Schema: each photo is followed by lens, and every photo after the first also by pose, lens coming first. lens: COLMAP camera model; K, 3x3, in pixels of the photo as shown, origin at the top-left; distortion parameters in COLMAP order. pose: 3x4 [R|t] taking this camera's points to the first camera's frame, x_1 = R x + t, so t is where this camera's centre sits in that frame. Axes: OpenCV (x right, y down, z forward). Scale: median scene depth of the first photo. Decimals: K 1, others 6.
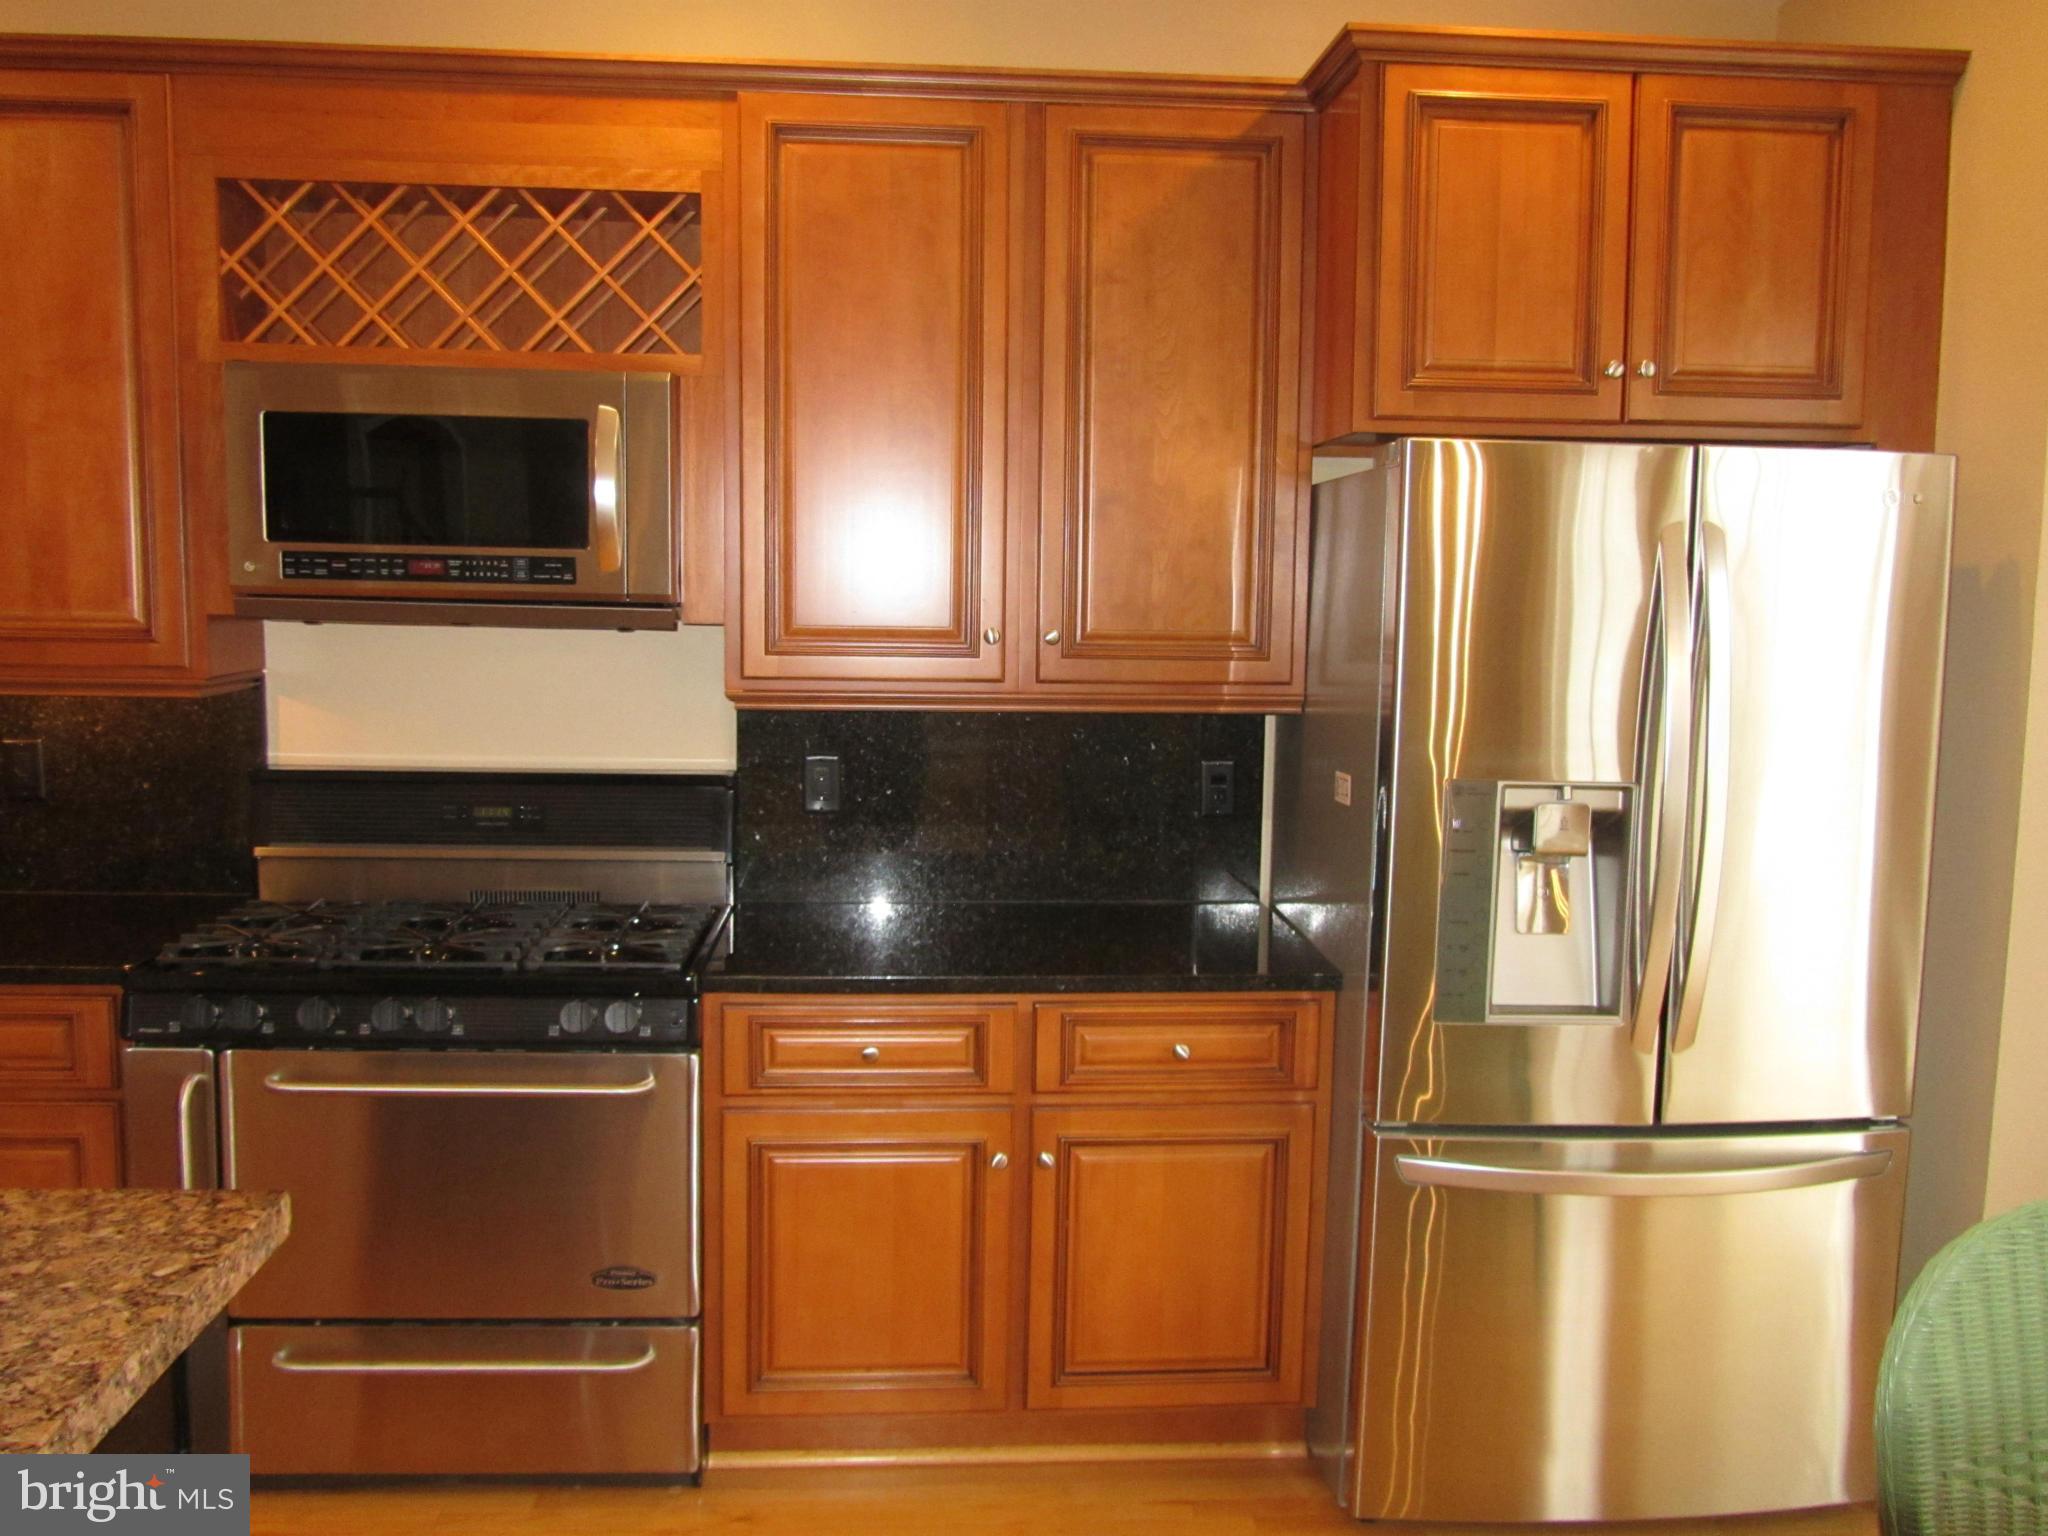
lens RADIAL K [[1641.5, 0, 1021.1], [0, 1641.5, 775.7], [0, 0, 1]] dist [-0.044463, -0.005082]
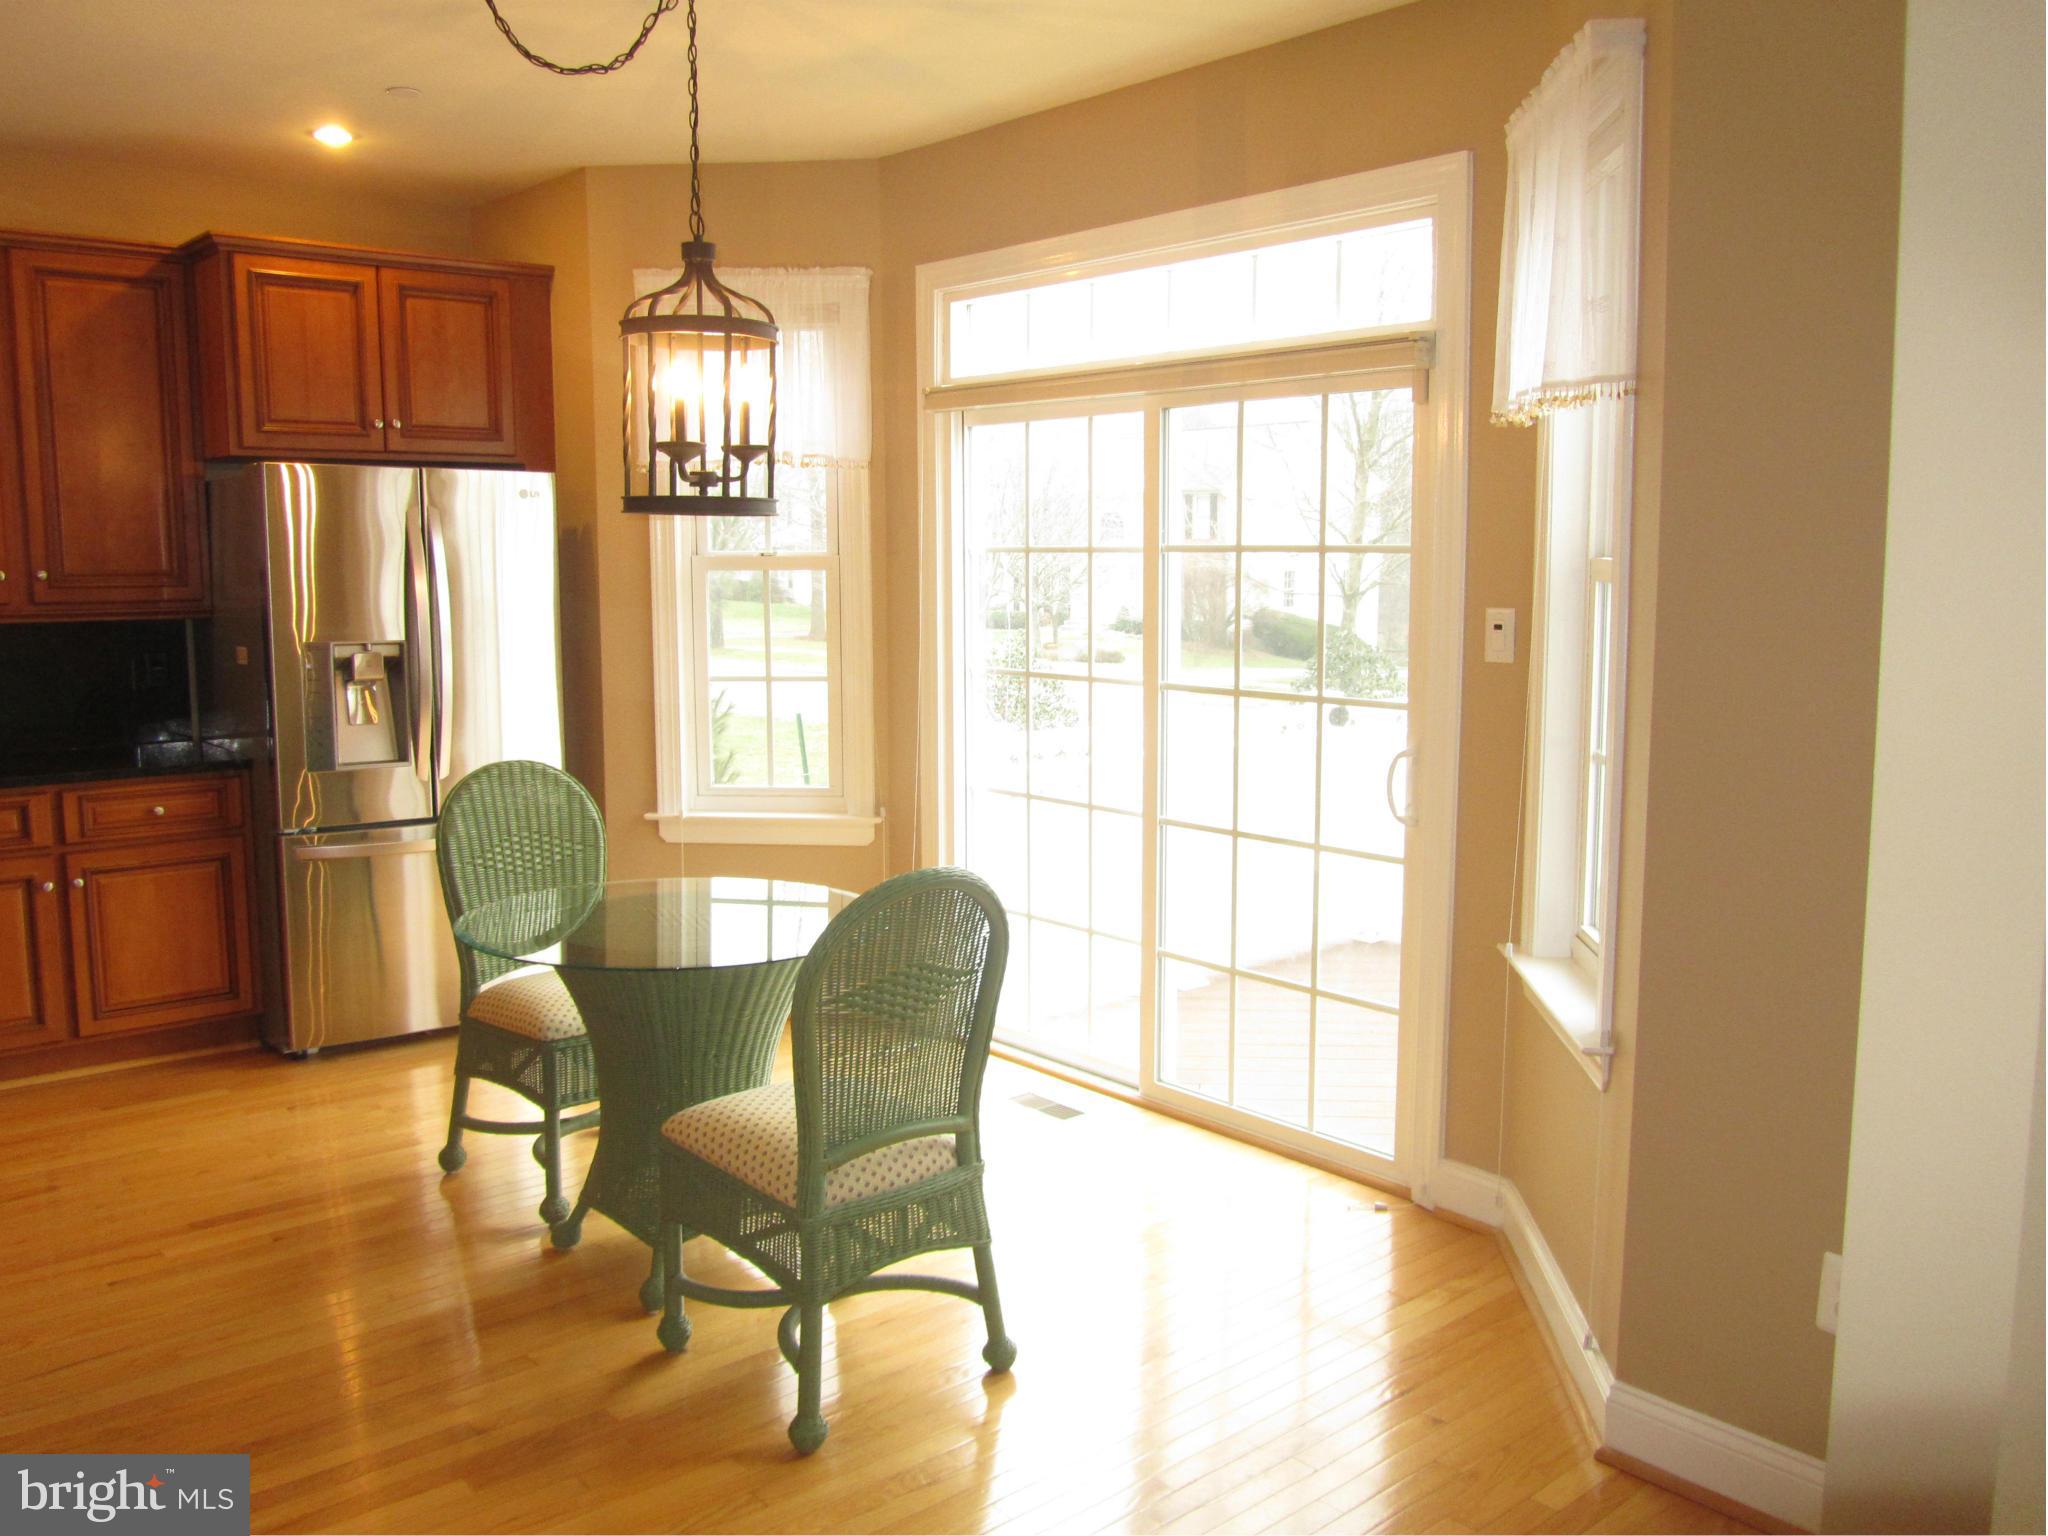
lens RADIAL K [[1641.5, 0, 1096.6], [0, 1641.5, 770.8], [0, 0, 1]] dist [-0.044463, -0.005082]
pose [[0.767954, -0.093521, 0.633641, -0.217218], [0.075627, 0.995602, 0.055286, 0.104720], [-0.636025, 0.005463, 0.771649, -0.942840]]
